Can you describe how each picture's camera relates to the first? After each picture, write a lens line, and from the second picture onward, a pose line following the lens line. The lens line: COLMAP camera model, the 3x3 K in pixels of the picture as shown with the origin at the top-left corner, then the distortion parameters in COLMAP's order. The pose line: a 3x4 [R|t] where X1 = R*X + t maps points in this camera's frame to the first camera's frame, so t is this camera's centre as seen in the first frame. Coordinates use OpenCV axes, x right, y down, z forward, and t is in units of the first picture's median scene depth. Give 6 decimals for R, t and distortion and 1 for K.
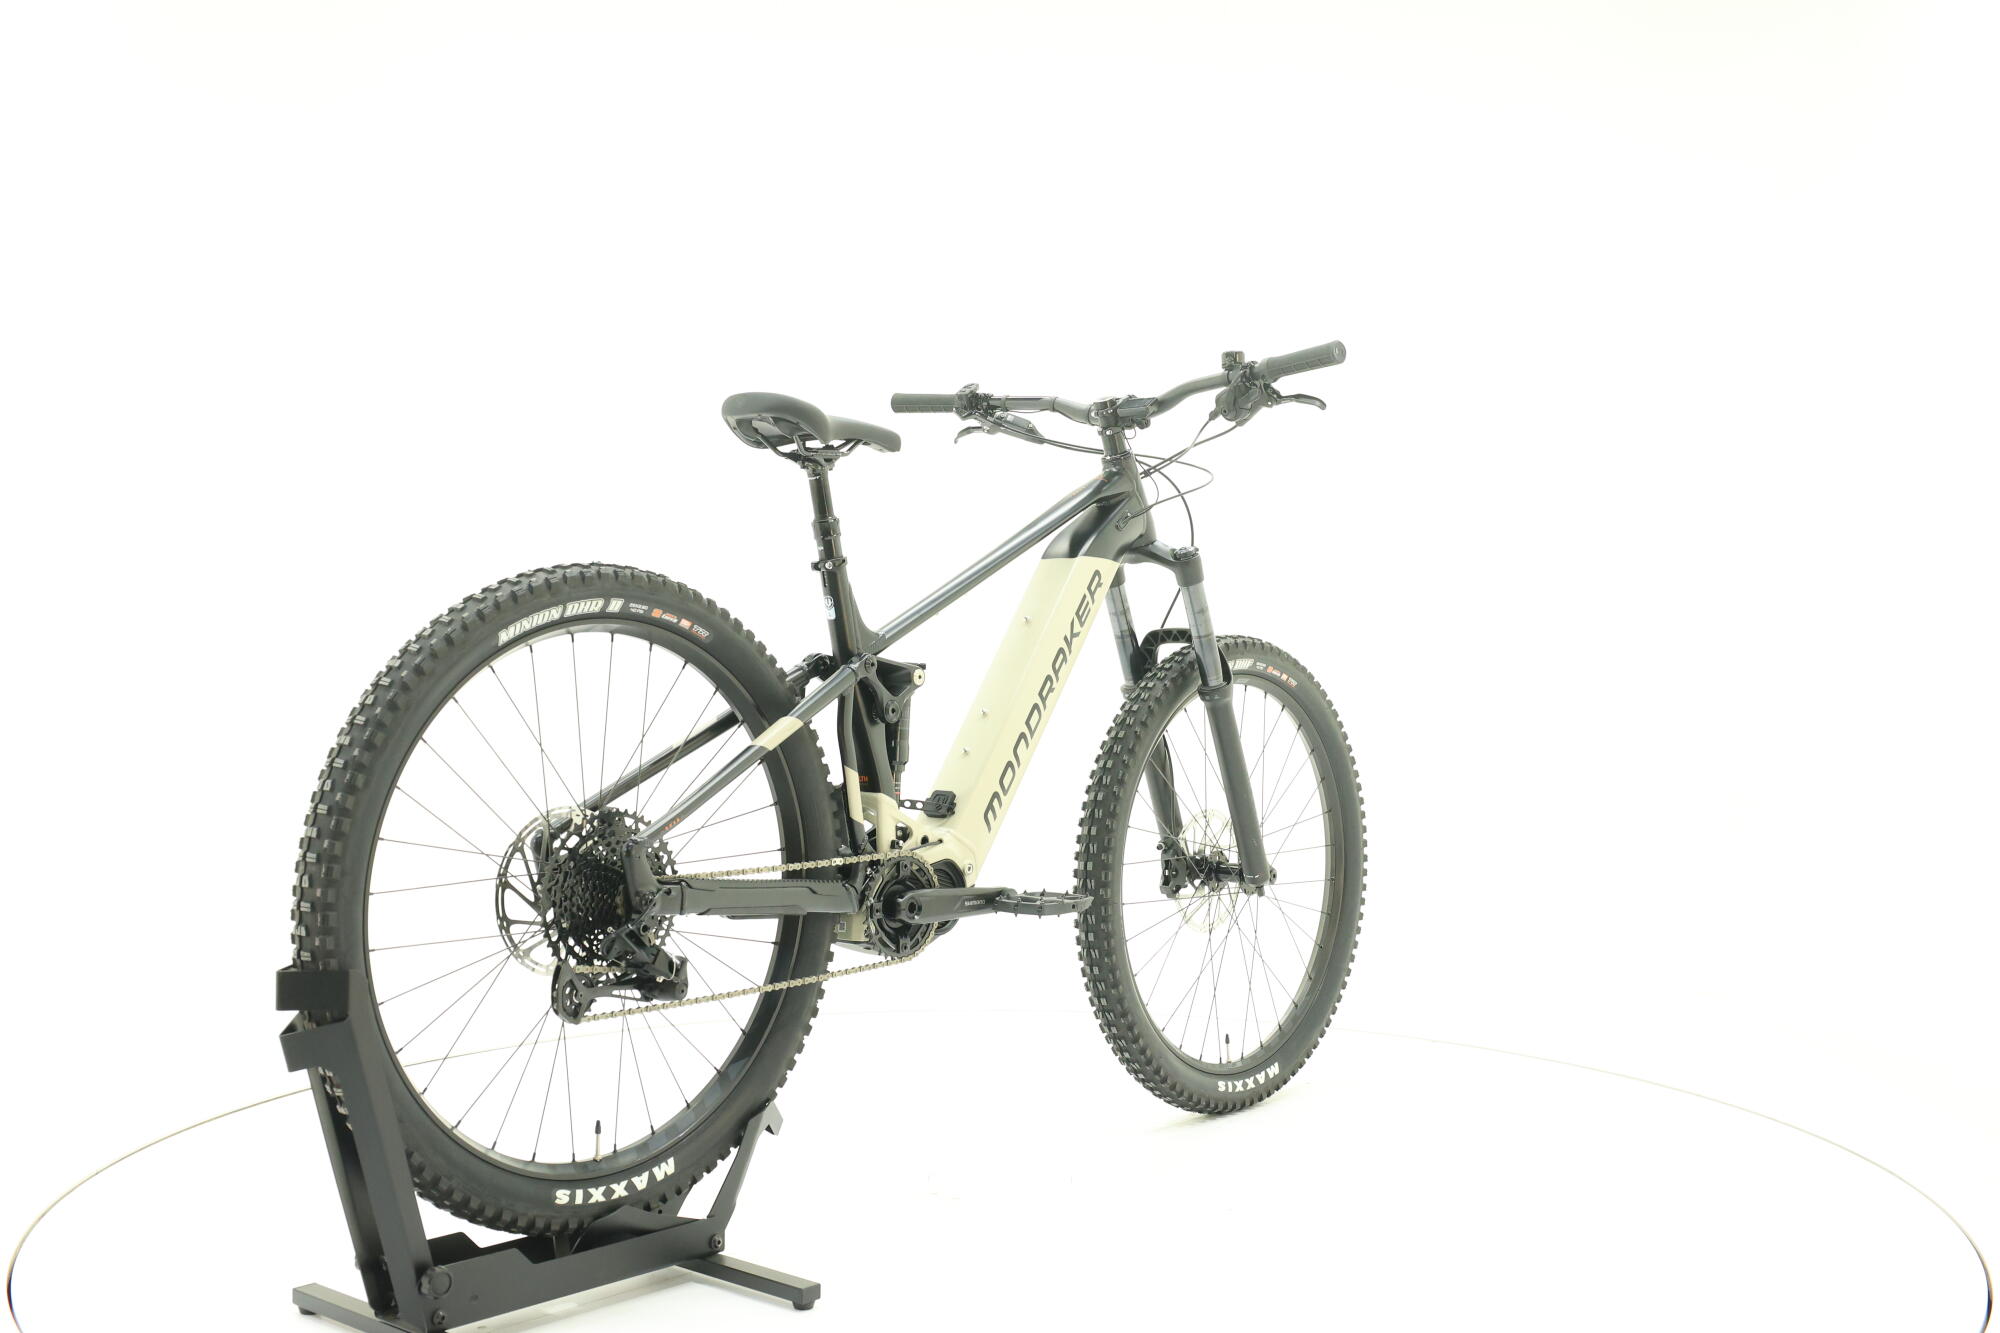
lens RADIAL K [[2154.4, 0, 1008.0], [0, 2154.4, 658.5], [0, 0, 1]] dist [-0.007791, 0.000000]
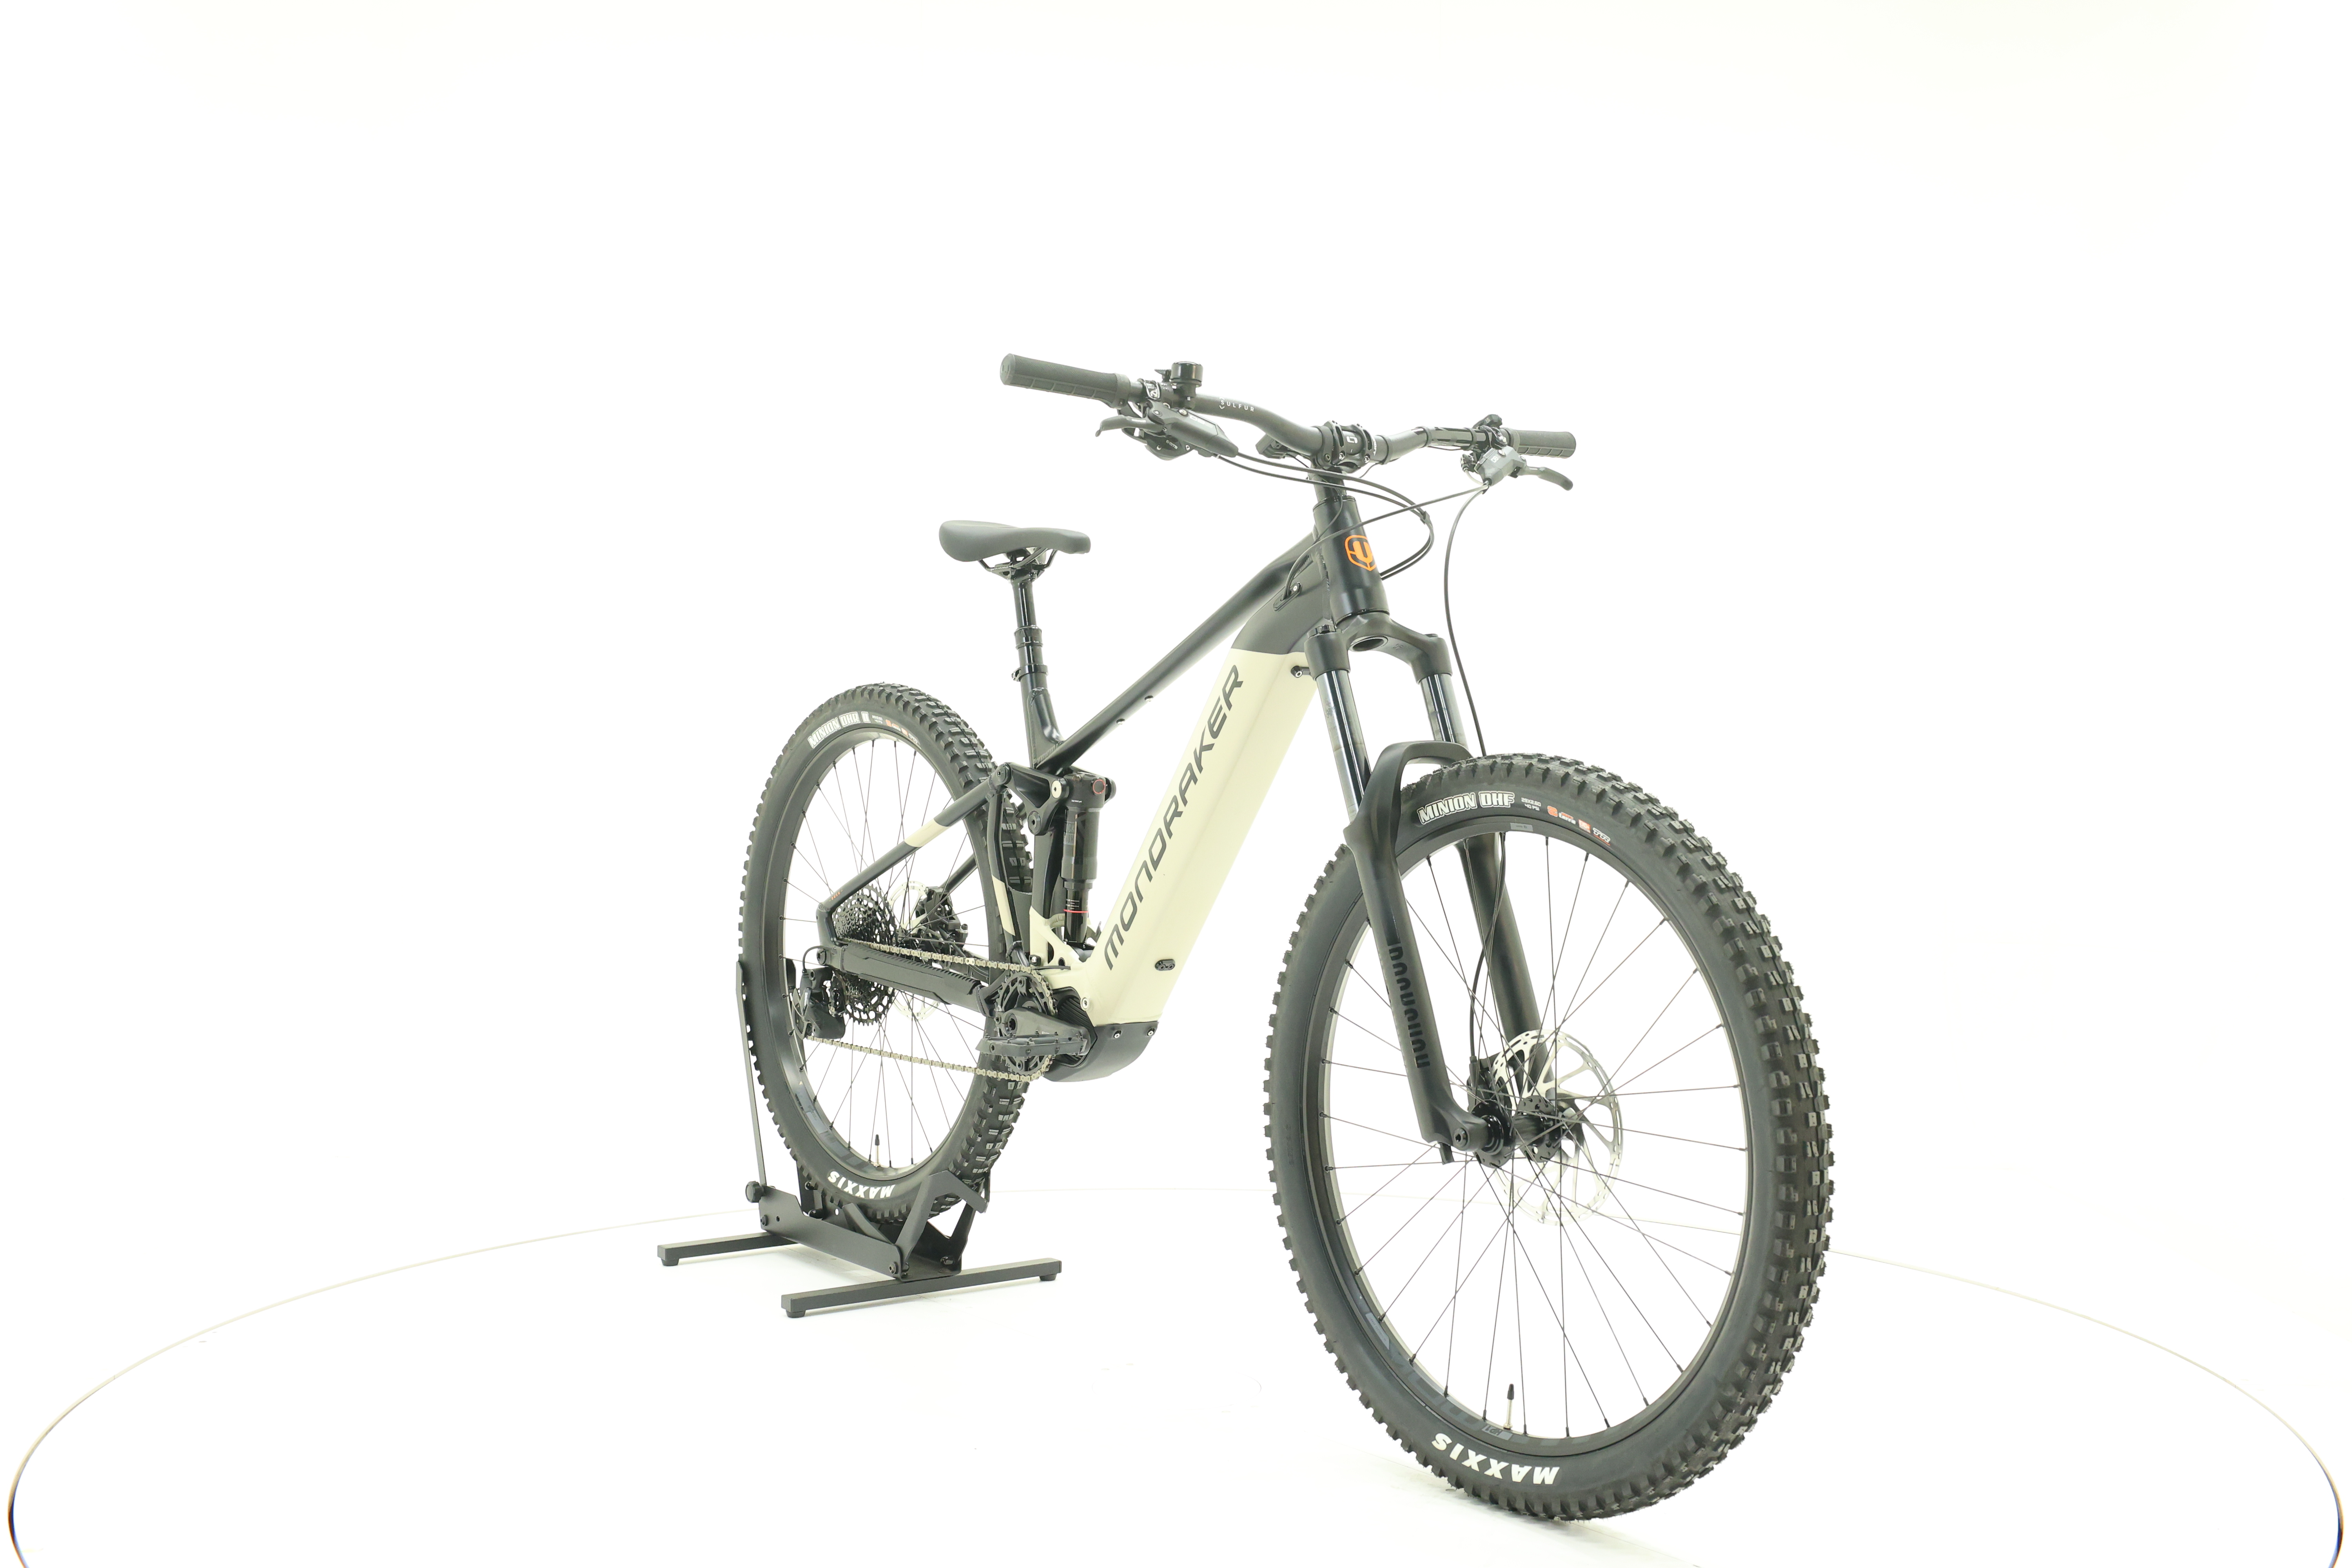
lens RADIAL K [[2533.5, 0, 1179.6], [0, 2533.5, 785.1], [0, 0, 1]] dist [-0.007791, 0.000000]
pose [[-0.208679, 0.033251, -0.977419, 1.058733], [-0.006417, 0.999354, 0.035368, -0.034025], [0.977963, 0.013653, -0.208331, 1.310145]]
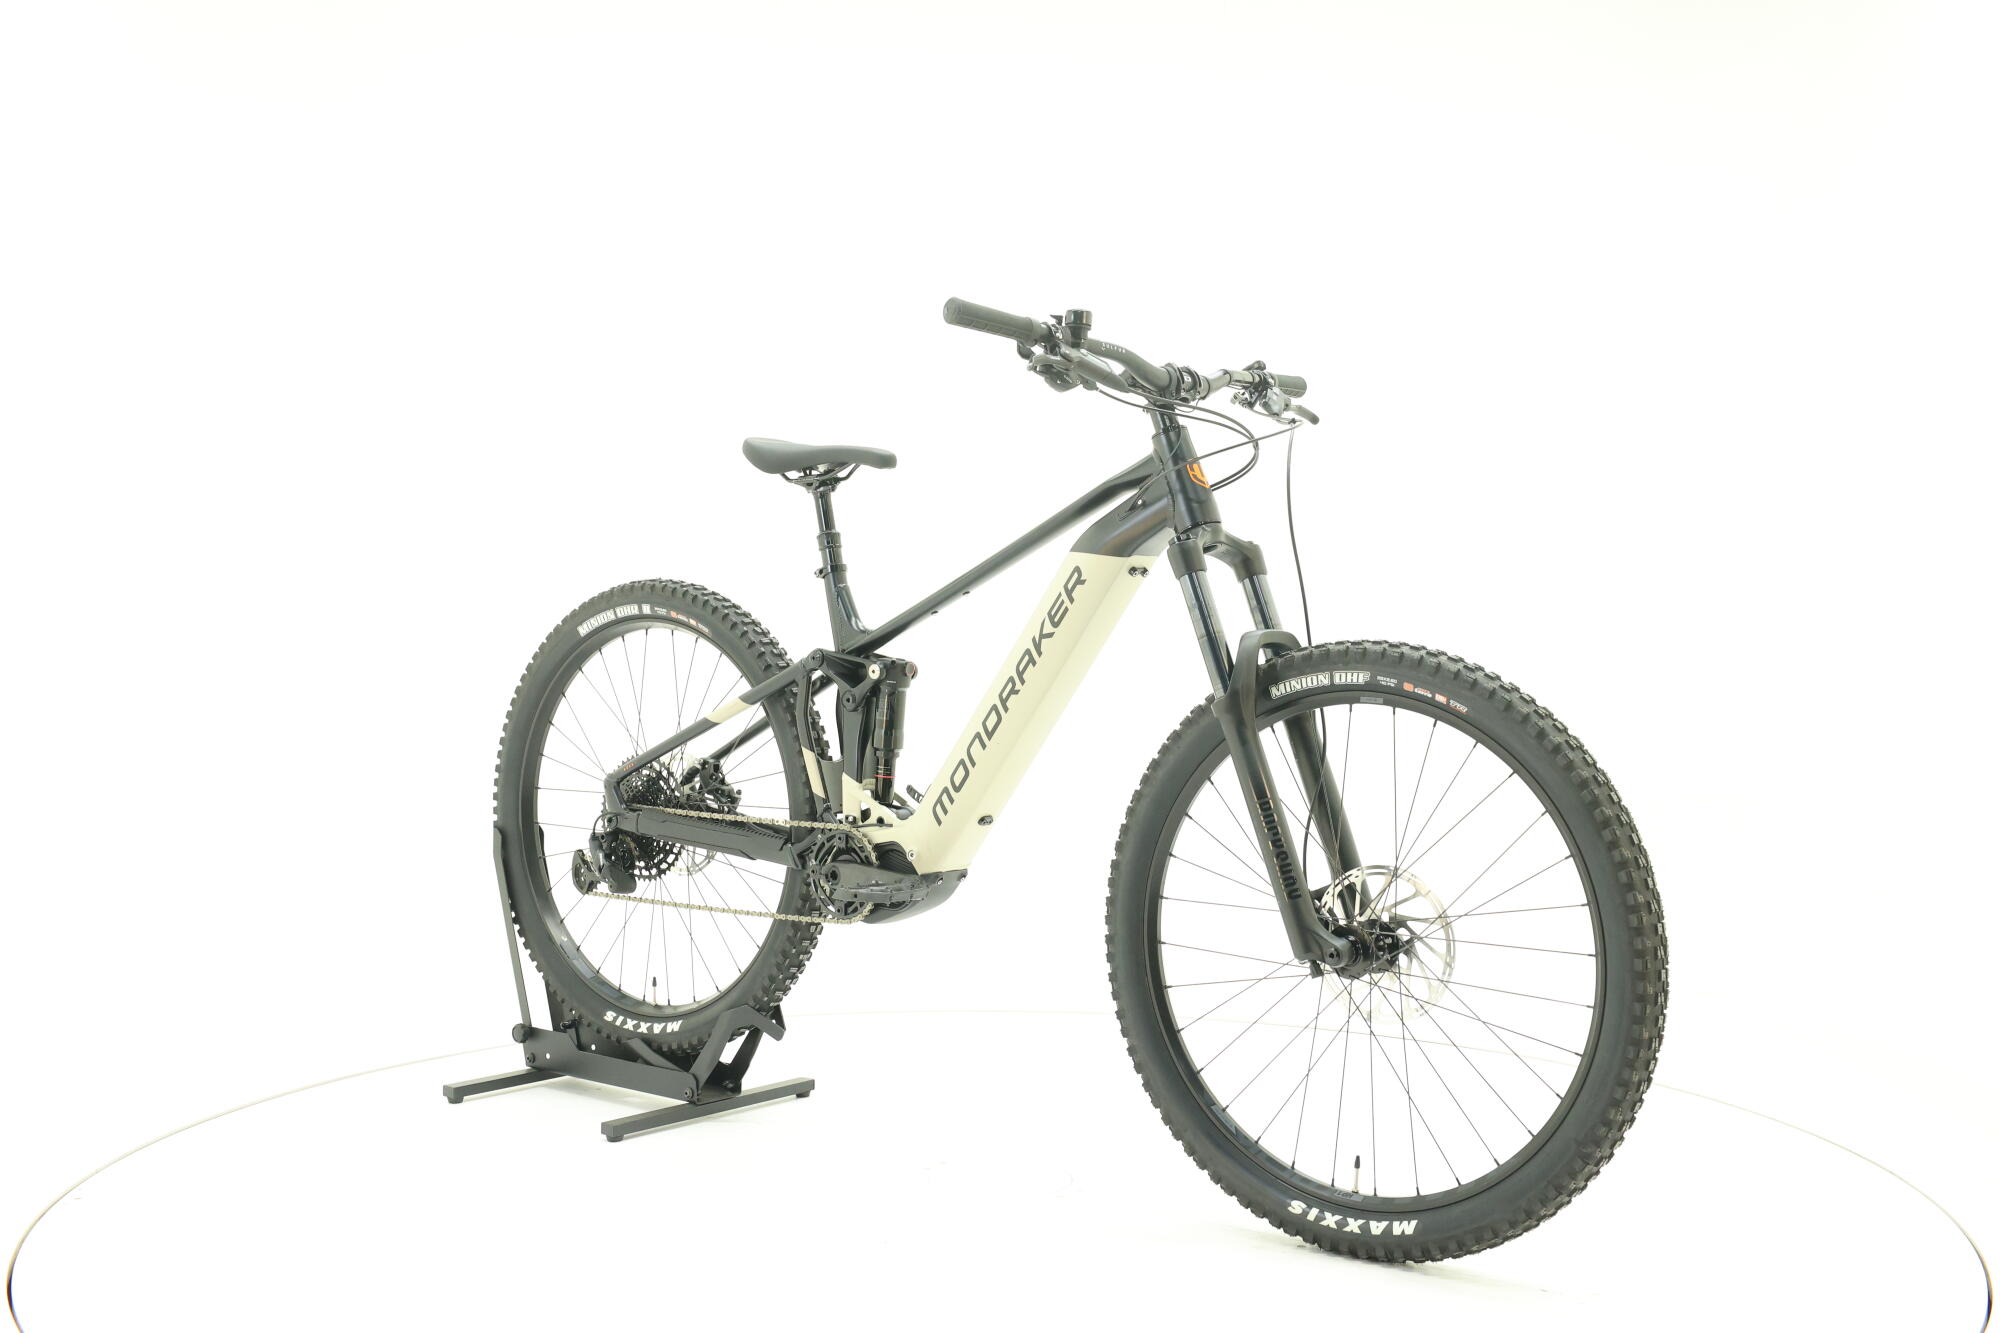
lens RADIAL K [[2154.4, 0, 1002.4], [0, 2154.4, 666.8], [0, 0, 1]] dist [-0.007791, 0.000000]
pose [[0.050065, 0.034491, -0.998150, 1.081129], [-0.010092, 0.999370, 0.034026, -0.032840], [0.998695, 0.008370, 0.050382, 1.028869]]
